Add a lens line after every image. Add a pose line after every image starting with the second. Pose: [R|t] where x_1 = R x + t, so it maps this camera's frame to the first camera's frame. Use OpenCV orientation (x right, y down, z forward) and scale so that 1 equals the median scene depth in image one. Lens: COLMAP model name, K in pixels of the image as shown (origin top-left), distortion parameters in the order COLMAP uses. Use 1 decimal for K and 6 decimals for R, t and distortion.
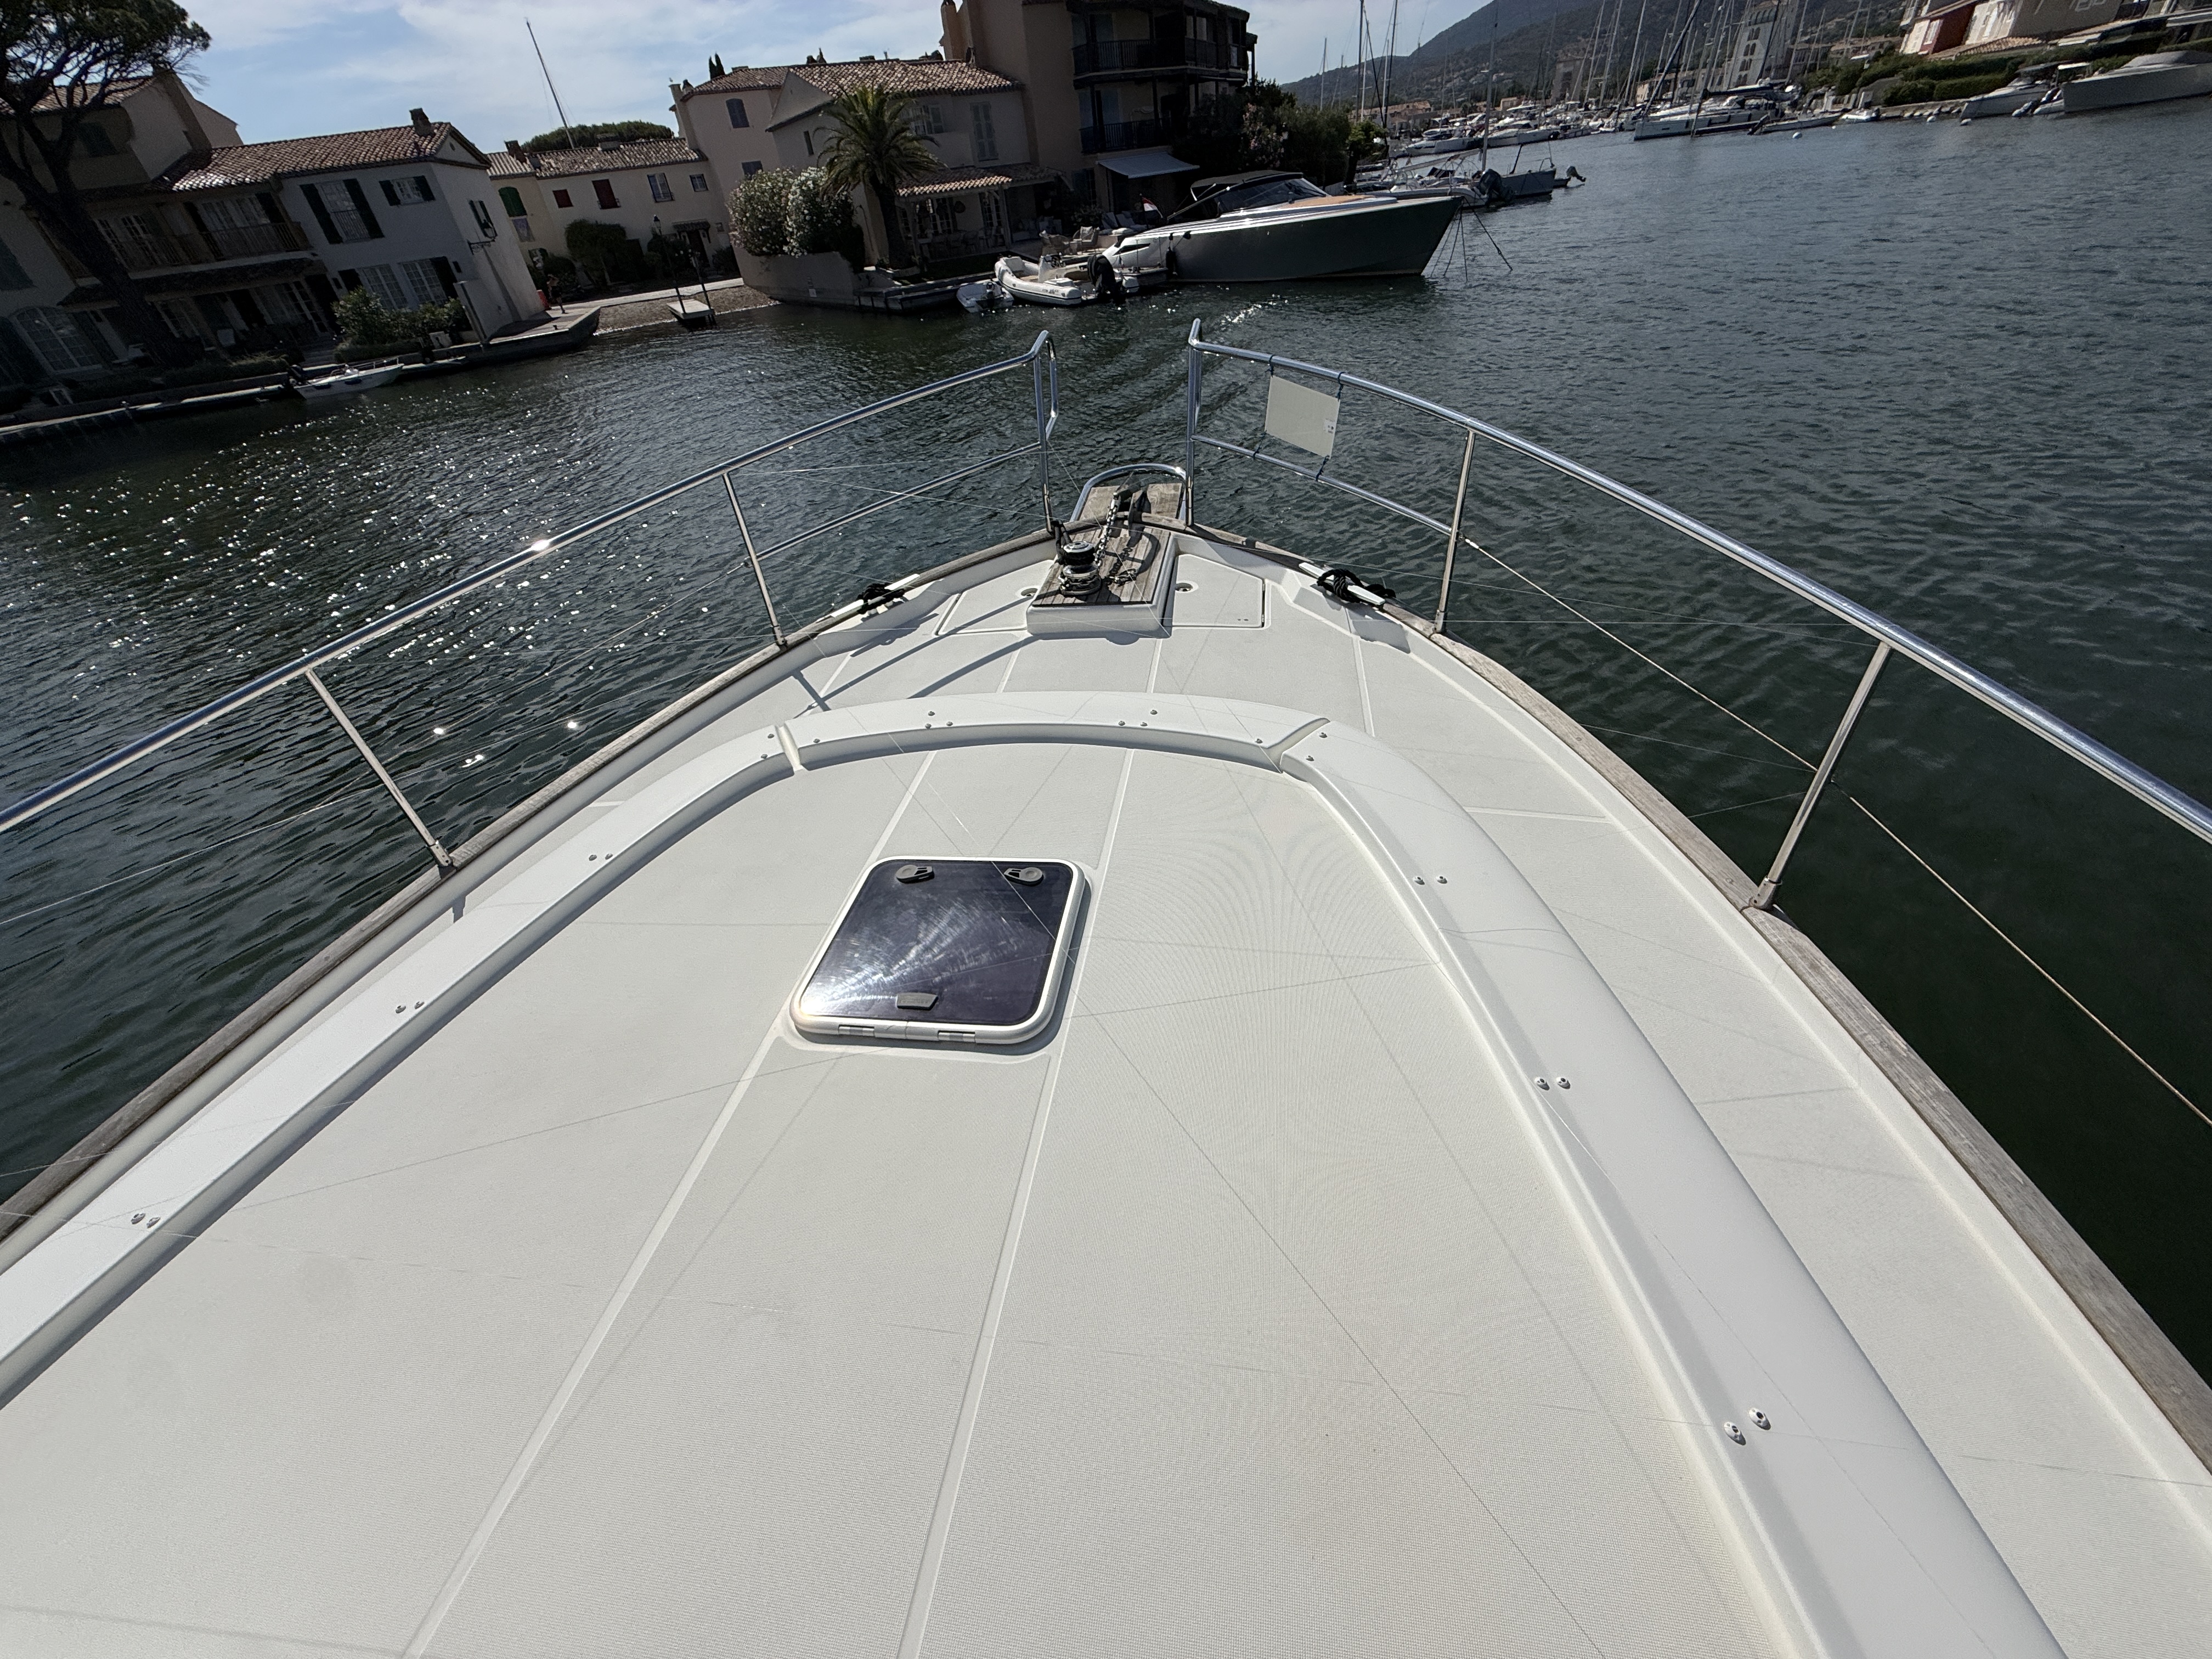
lens RADIAL K [[881.0, 0, 1098.5], [0, 881.0, 834.8], [0, 0, 1]] dist [-0.001254, 0.000615]
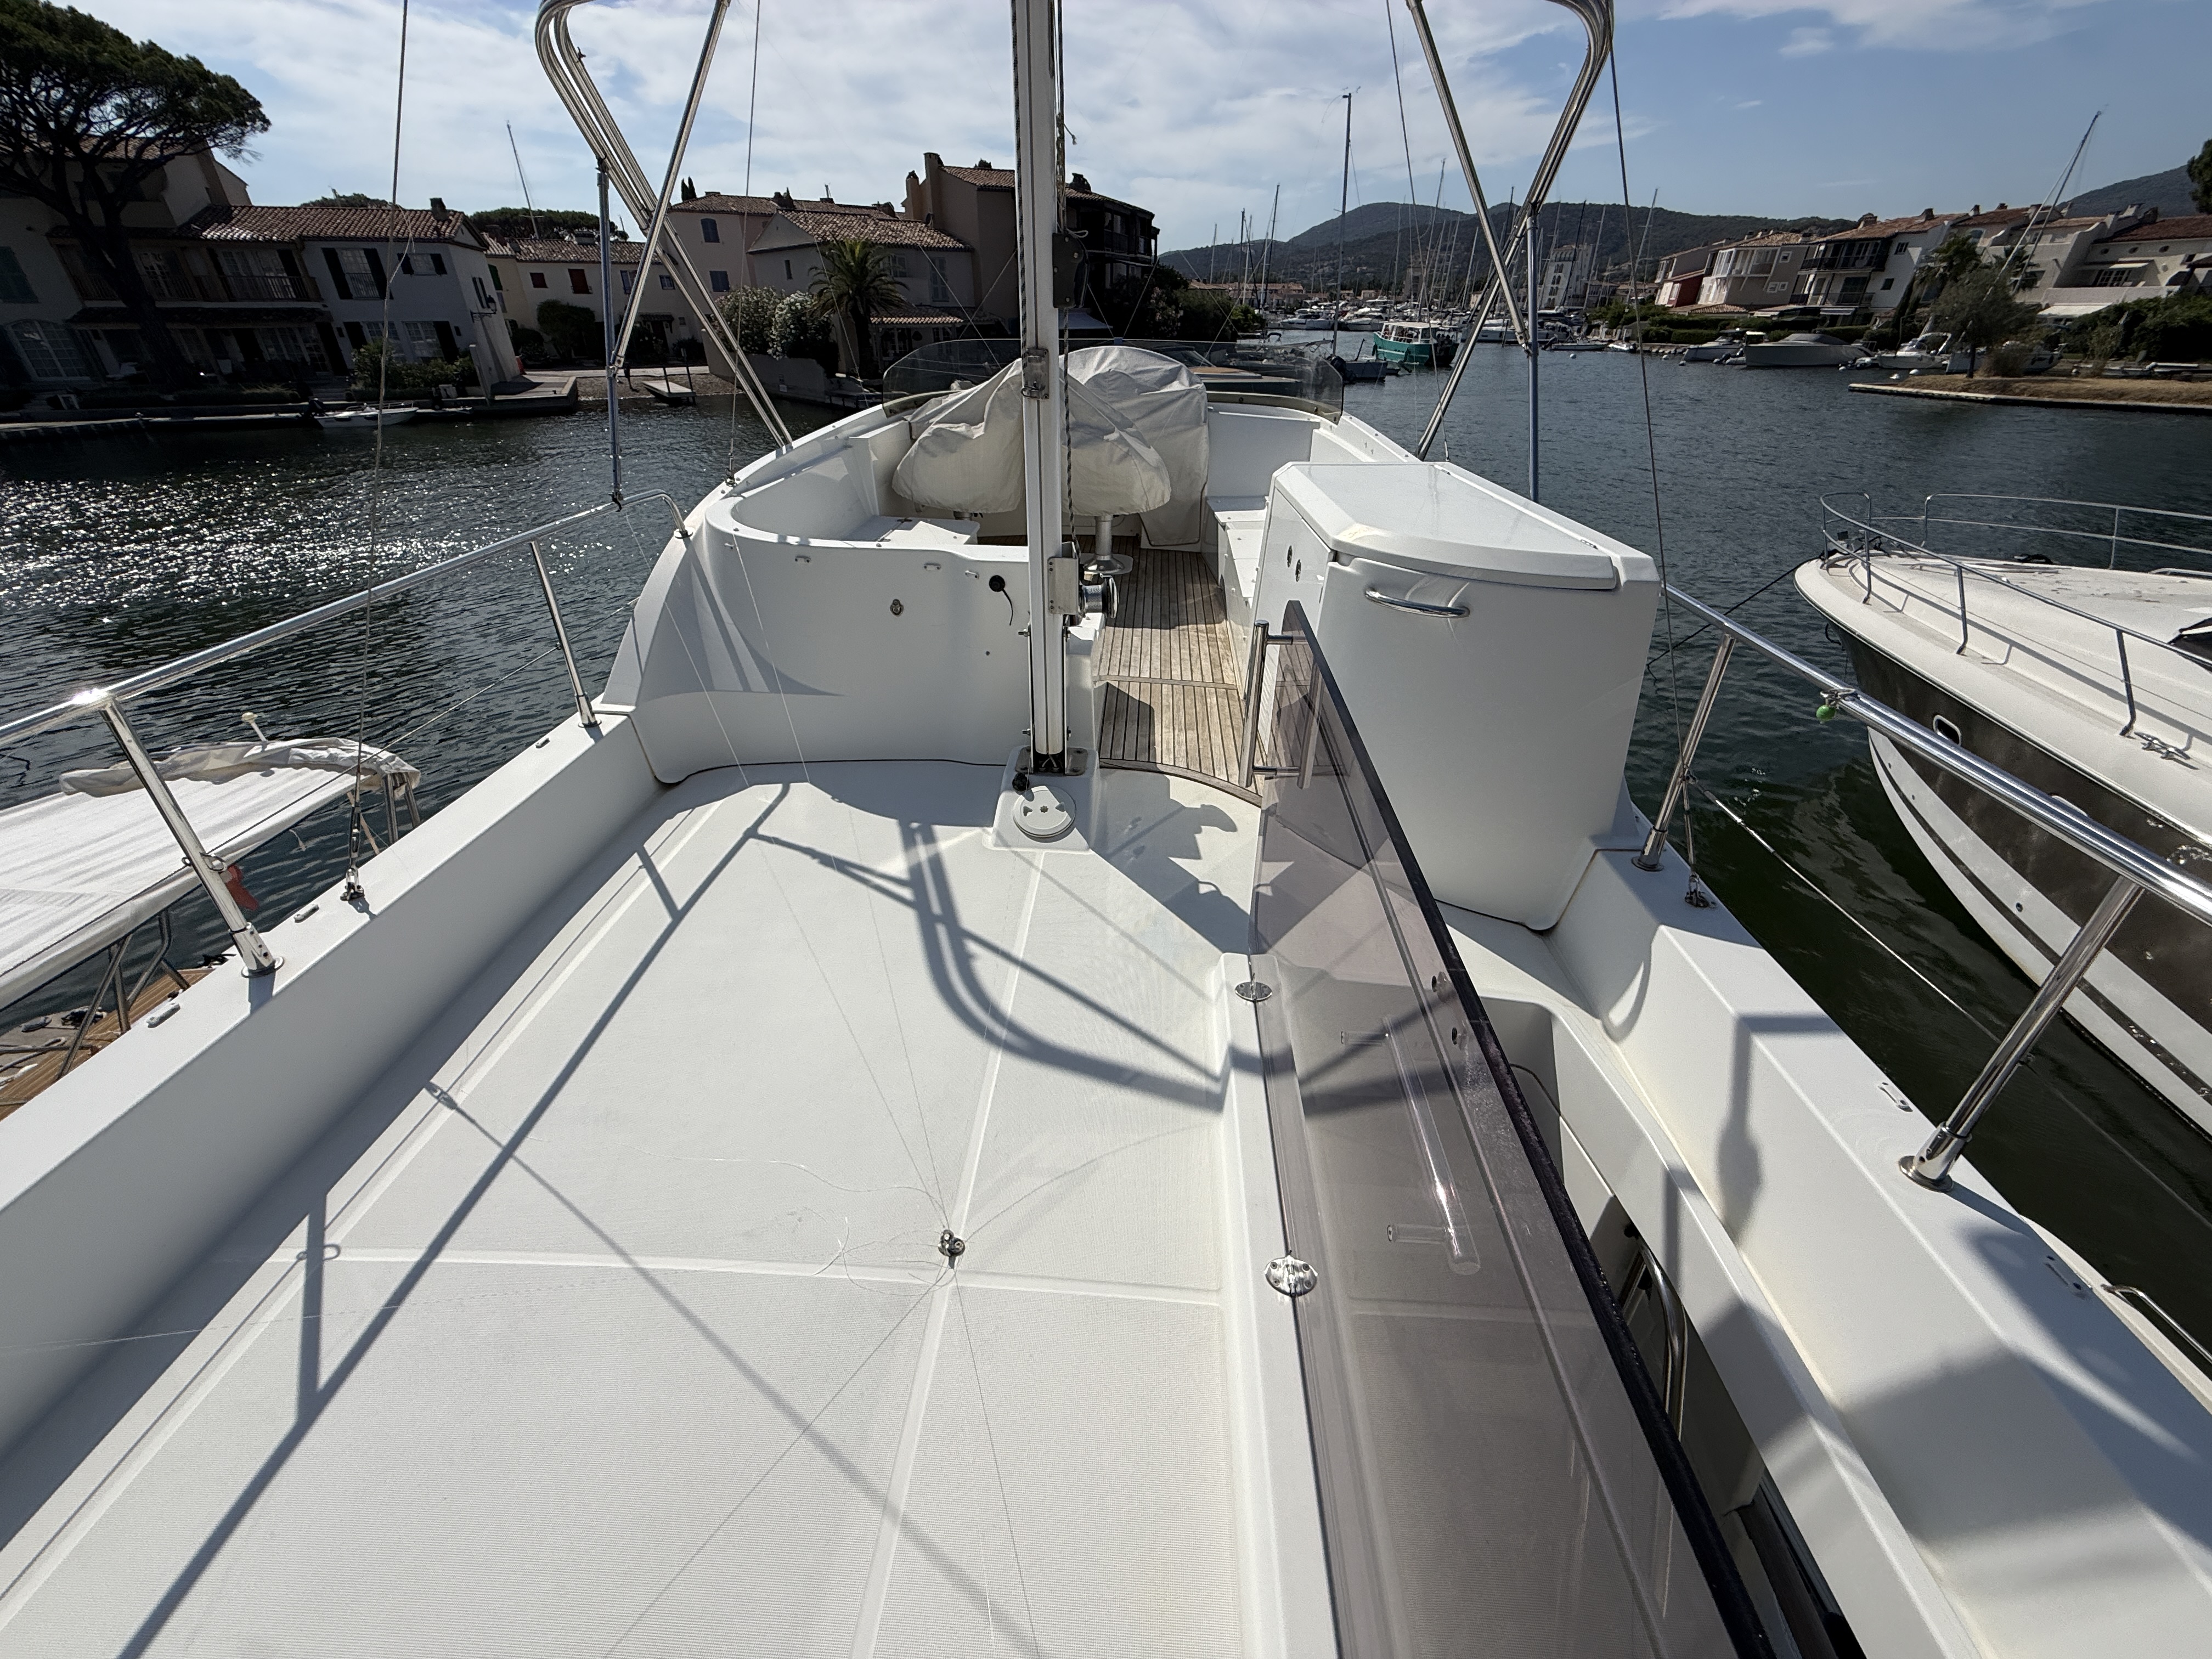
lens RADIAL K [[885.1, 0, 1097.7], [0, 885.1, 833.6], [0, 0, 1]] dist [-0.000447, 0.000261]
pose [[0.990311, 0.046141, 0.130978, -0.036027], [-0.031501, 0.993240, -0.111723, 0.086323], [-0.135248, 0.106515, 0.985070, -0.144583]]
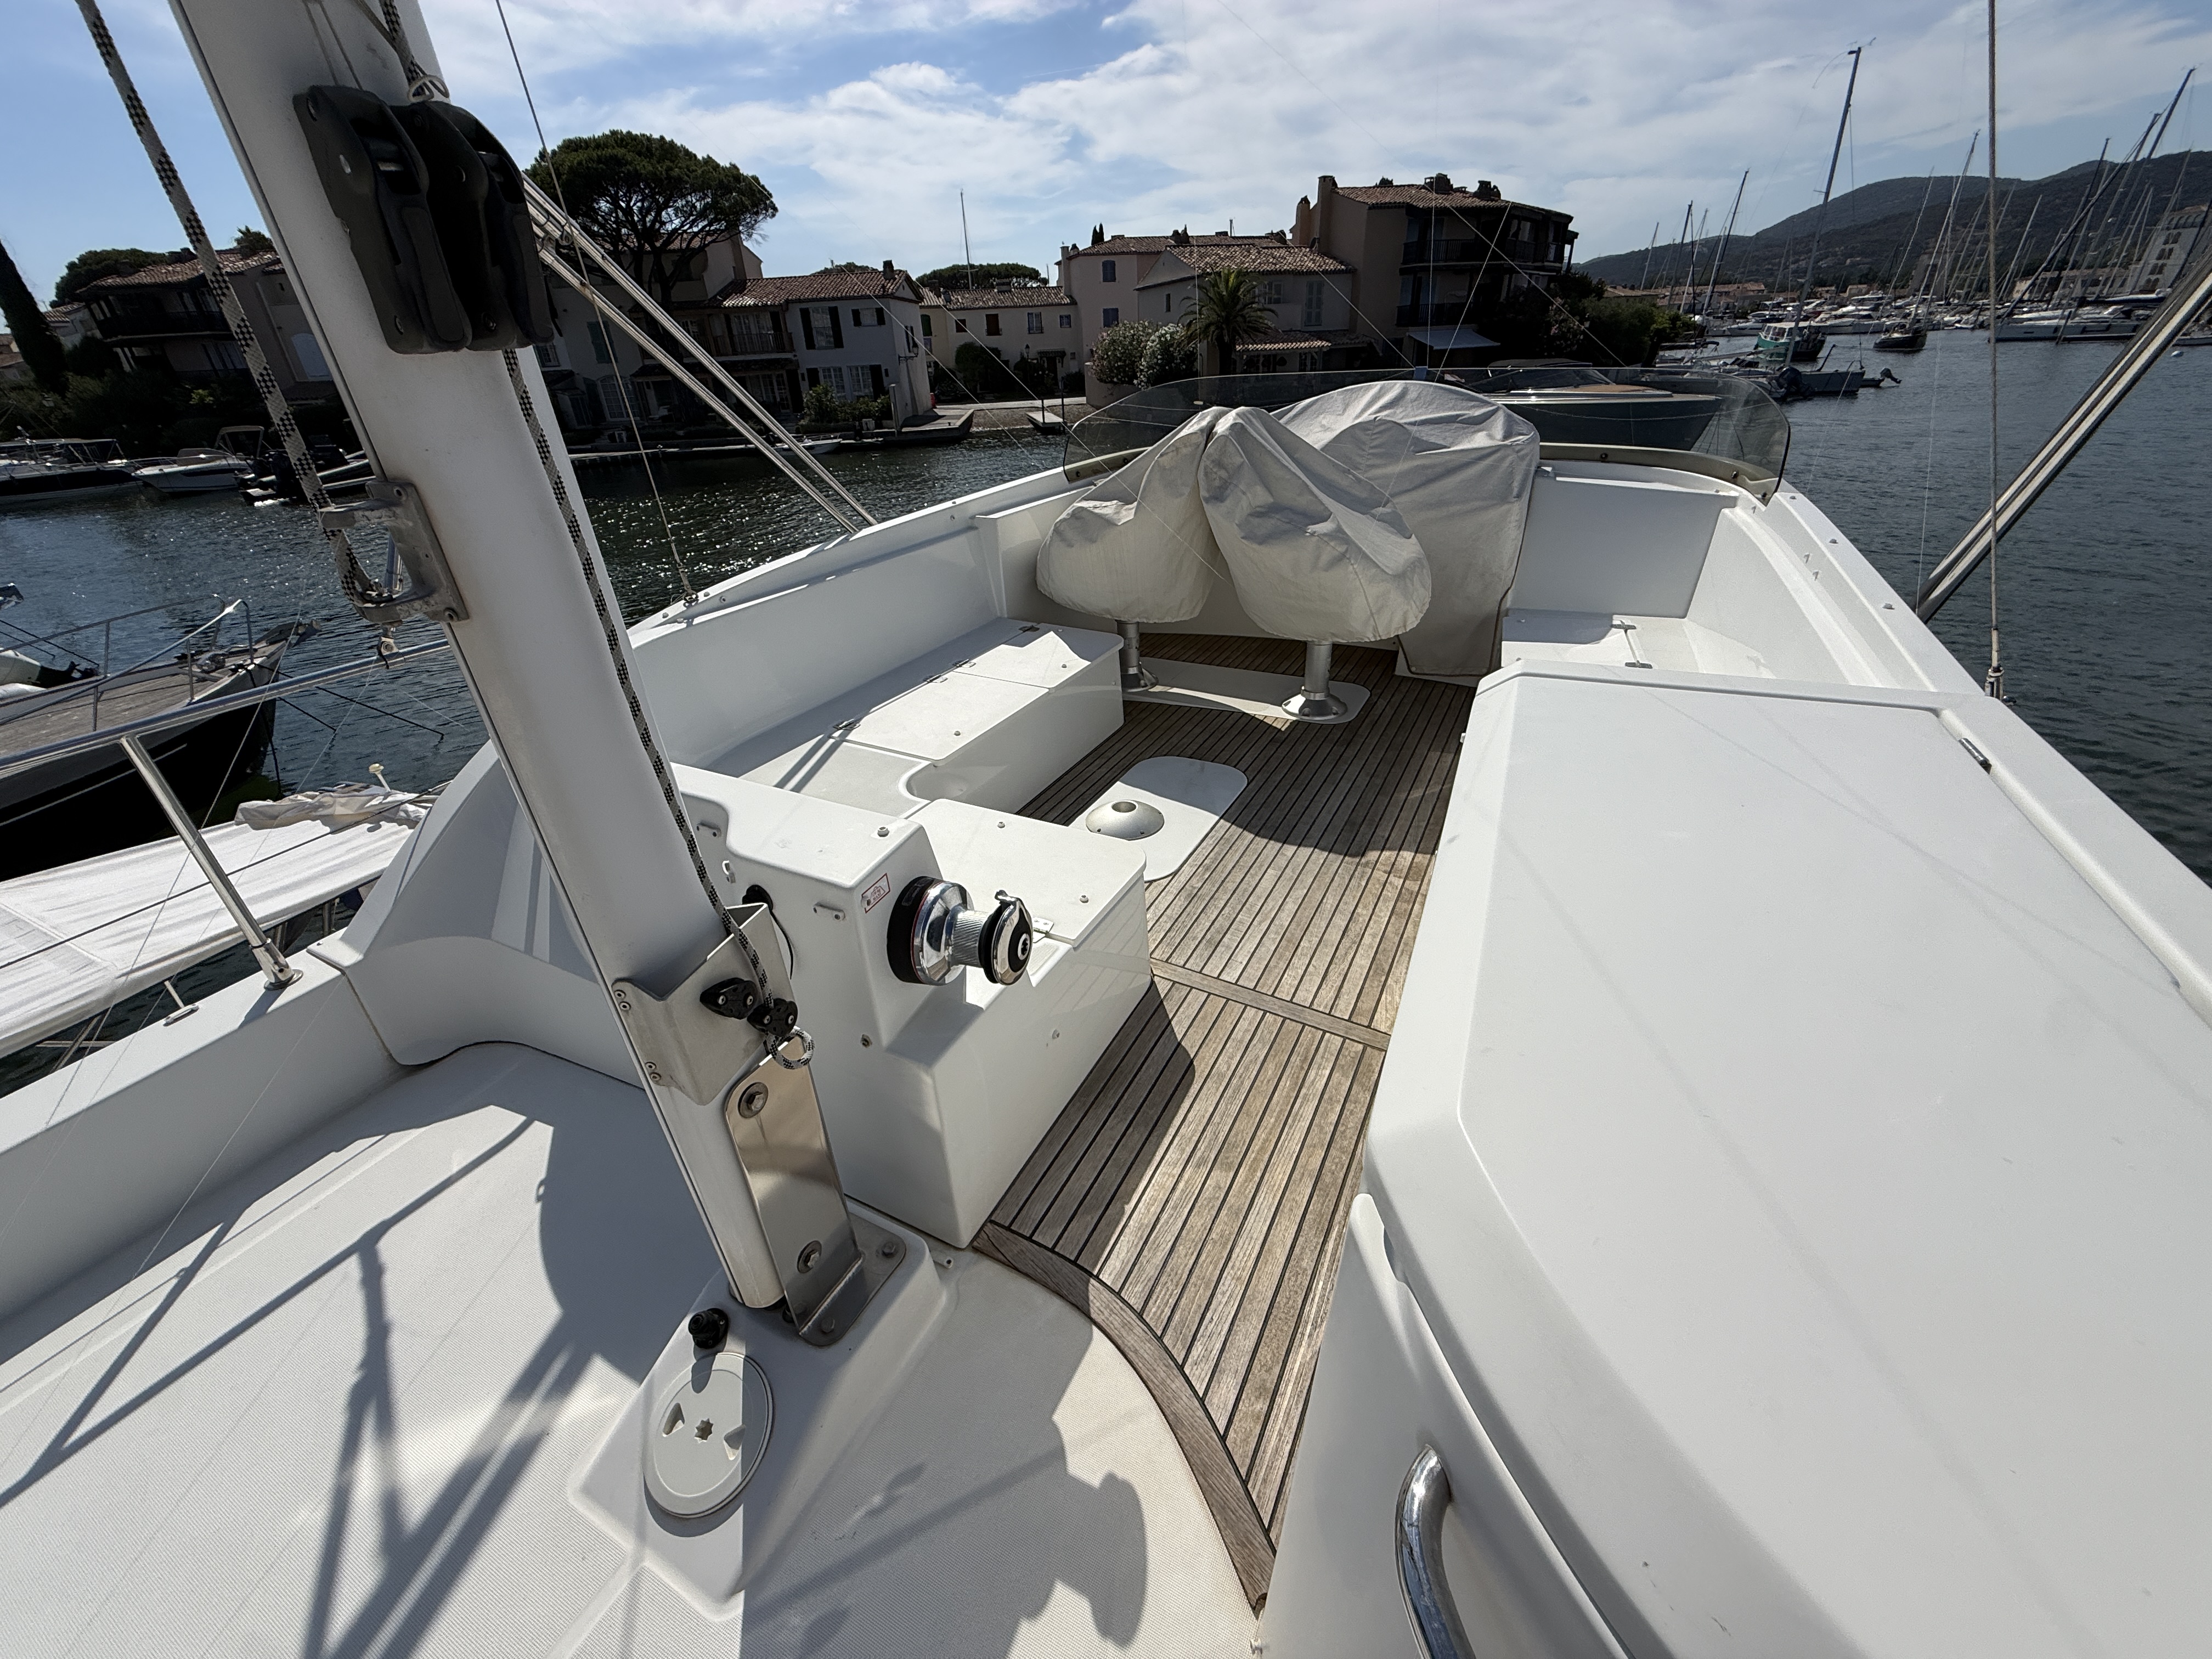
lens RADIAL K [[881.0, 0, 1098.5], [0, 881.0, 834.8], [0, 0, 1]] dist [-0.001254, 0.000615]
pose [[0.956724, 0.195685, -0.215377, -0.011794], [-0.218107, 0.972166, -0.085572, 0.060076], [0.192637, 0.128844, 0.972774, -0.113749]]
